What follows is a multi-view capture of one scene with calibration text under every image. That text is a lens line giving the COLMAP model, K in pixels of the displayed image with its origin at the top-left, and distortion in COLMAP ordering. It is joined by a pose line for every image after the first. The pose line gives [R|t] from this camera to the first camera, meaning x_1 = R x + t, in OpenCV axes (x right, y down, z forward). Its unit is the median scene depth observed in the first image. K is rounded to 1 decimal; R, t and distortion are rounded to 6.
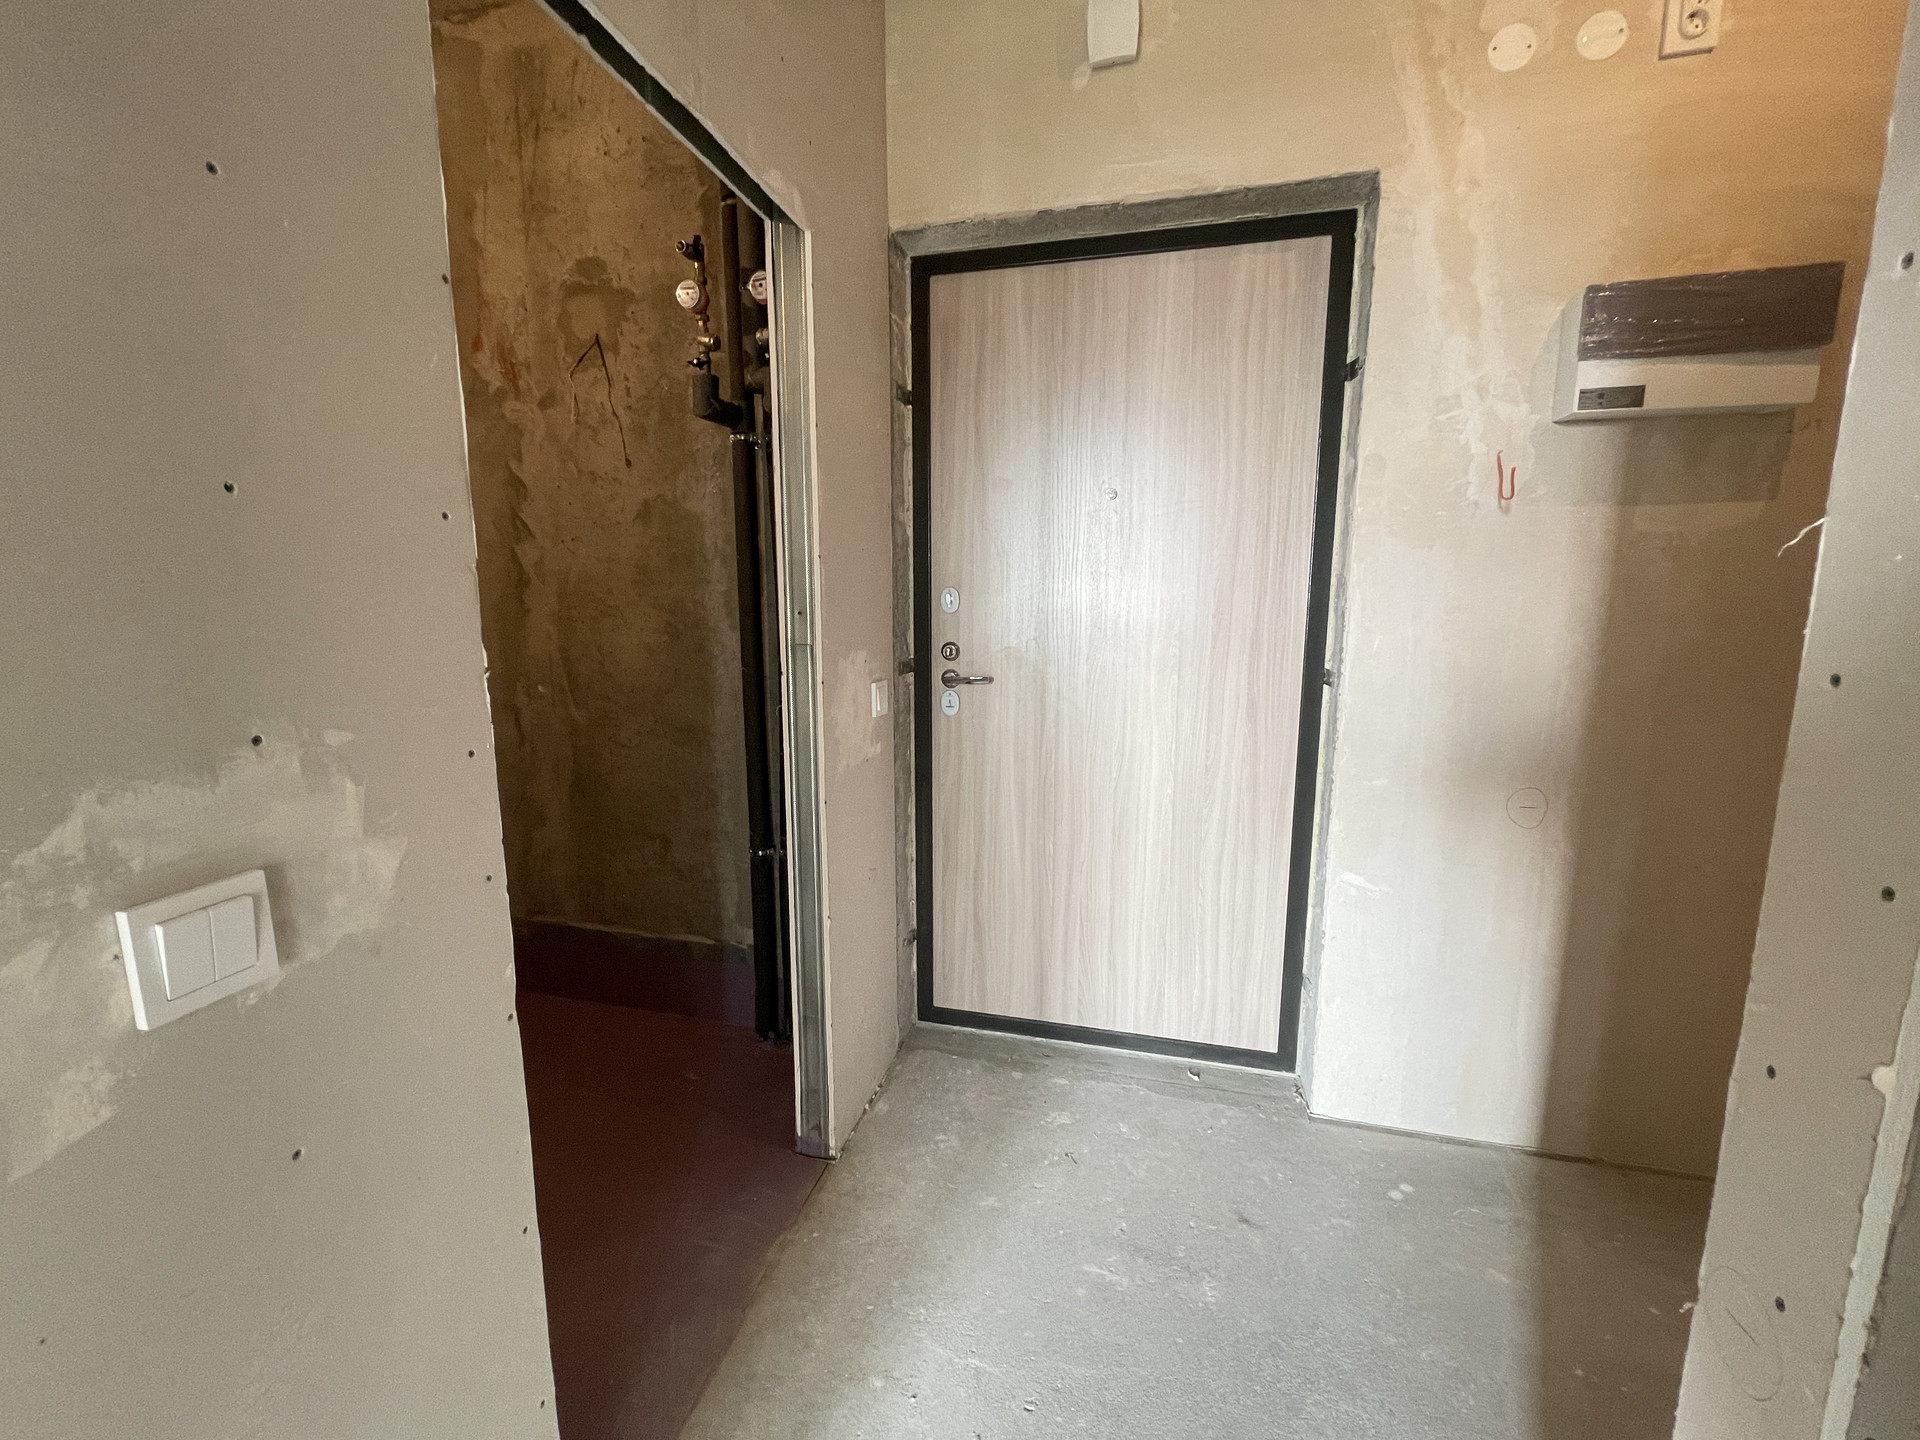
lens RADIAL K [[774.8, 0, 956.7], [0, 774.8, 722.6], [0, 0, 1]] dist [-0.003750, 0.000194]
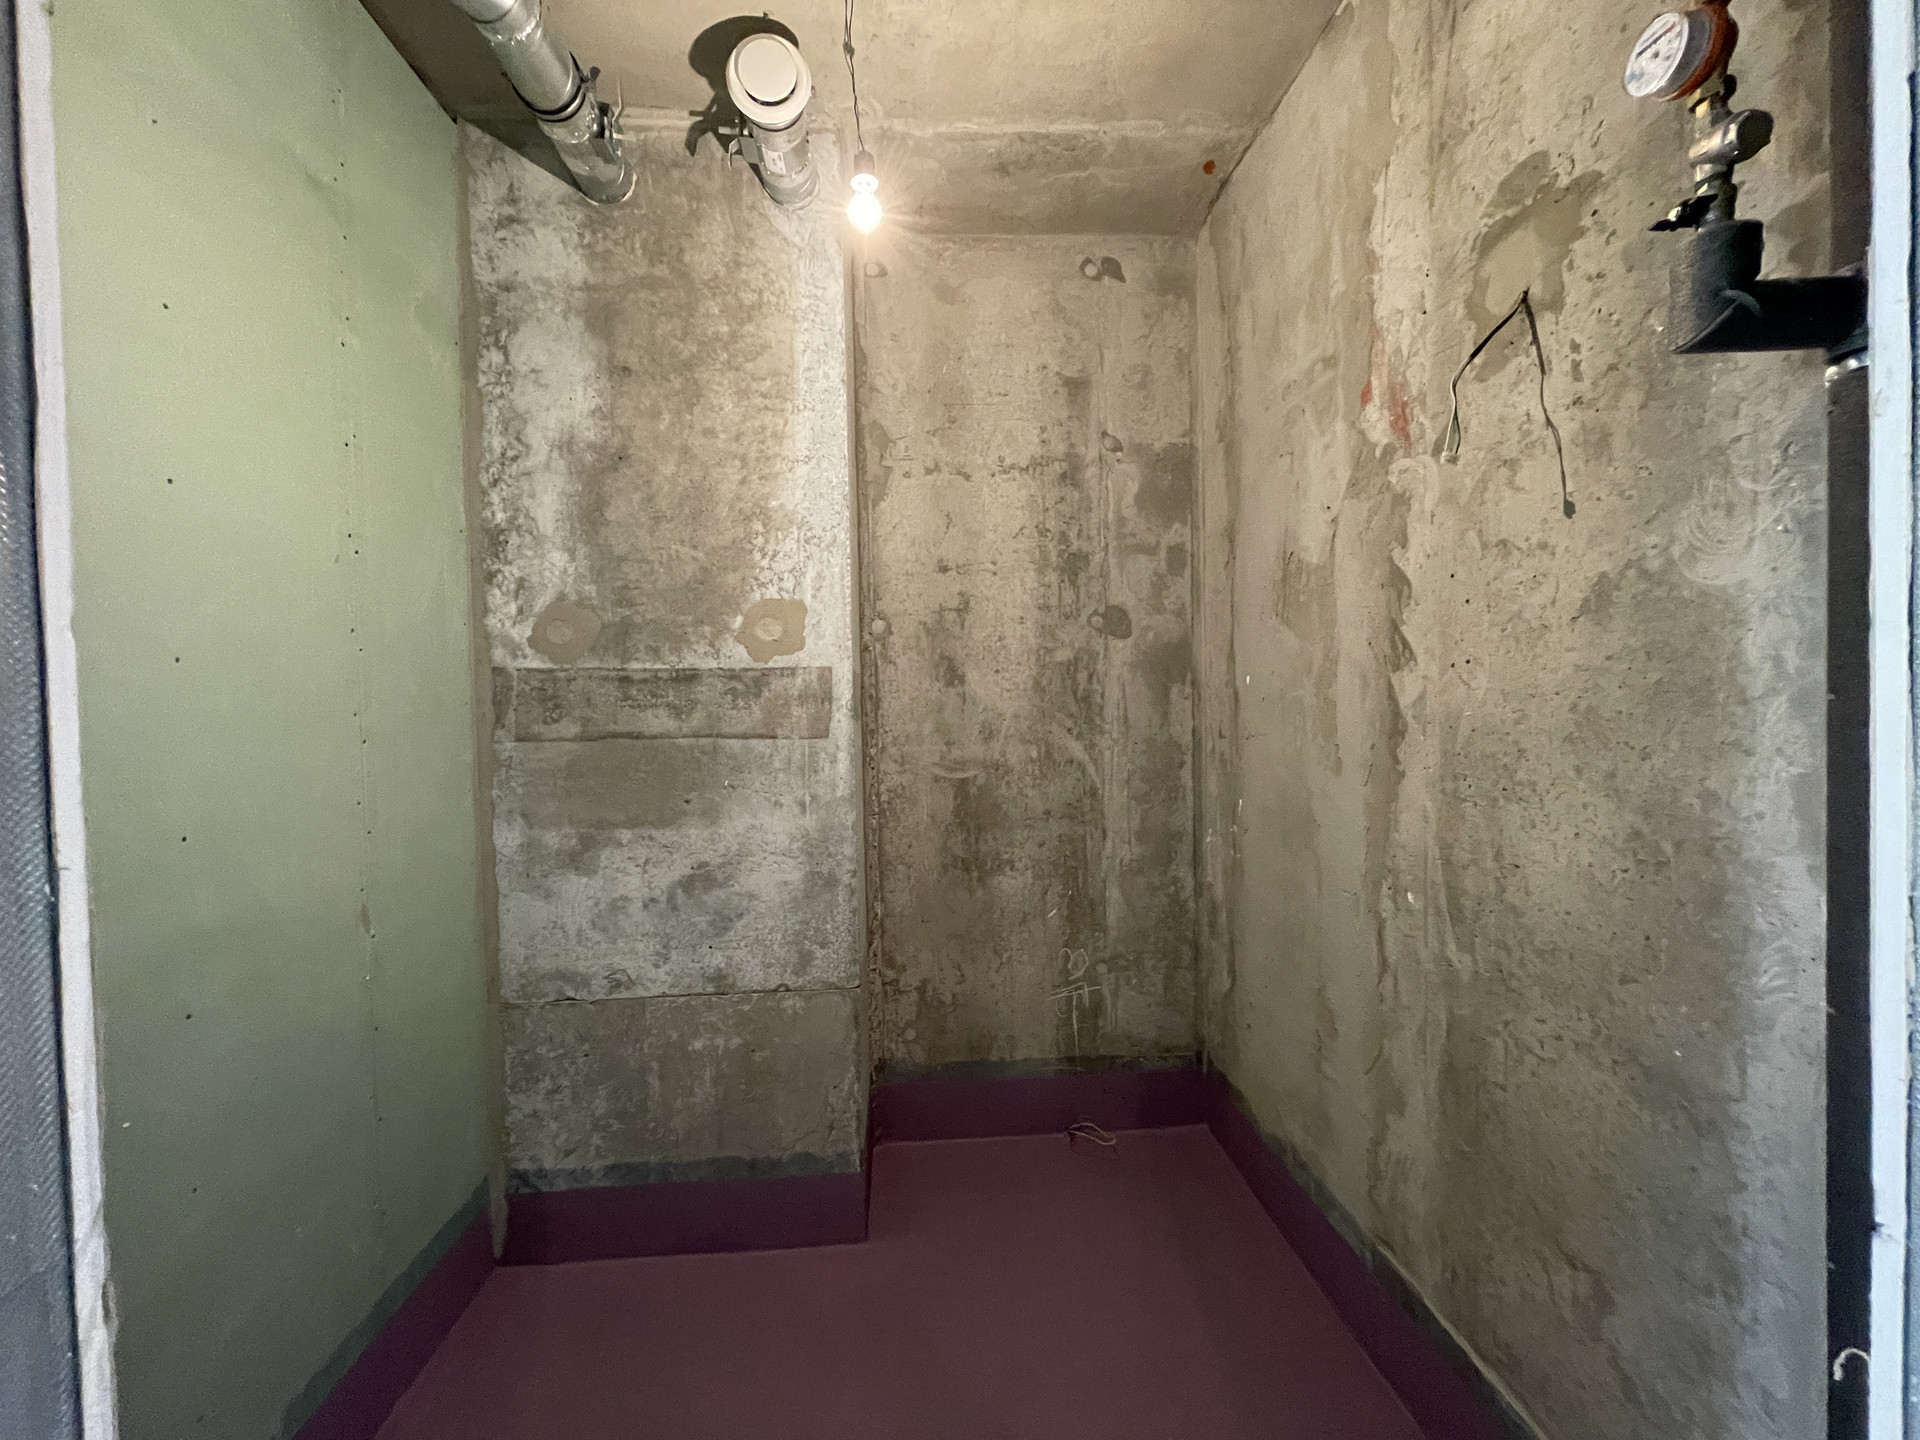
lens RADIAL K [[774.8, 0, 959.0], [0, 774.8, 721.3], [0, 0, 1]] dist [-0.003750, 0.000194]
pose [[0.319750, 0.013914, -0.947400, -0.069647], [-0.123451, 0.991981, -0.027096, -0.133440], [0.939425, 0.125622, 0.318903, 0.475552]]
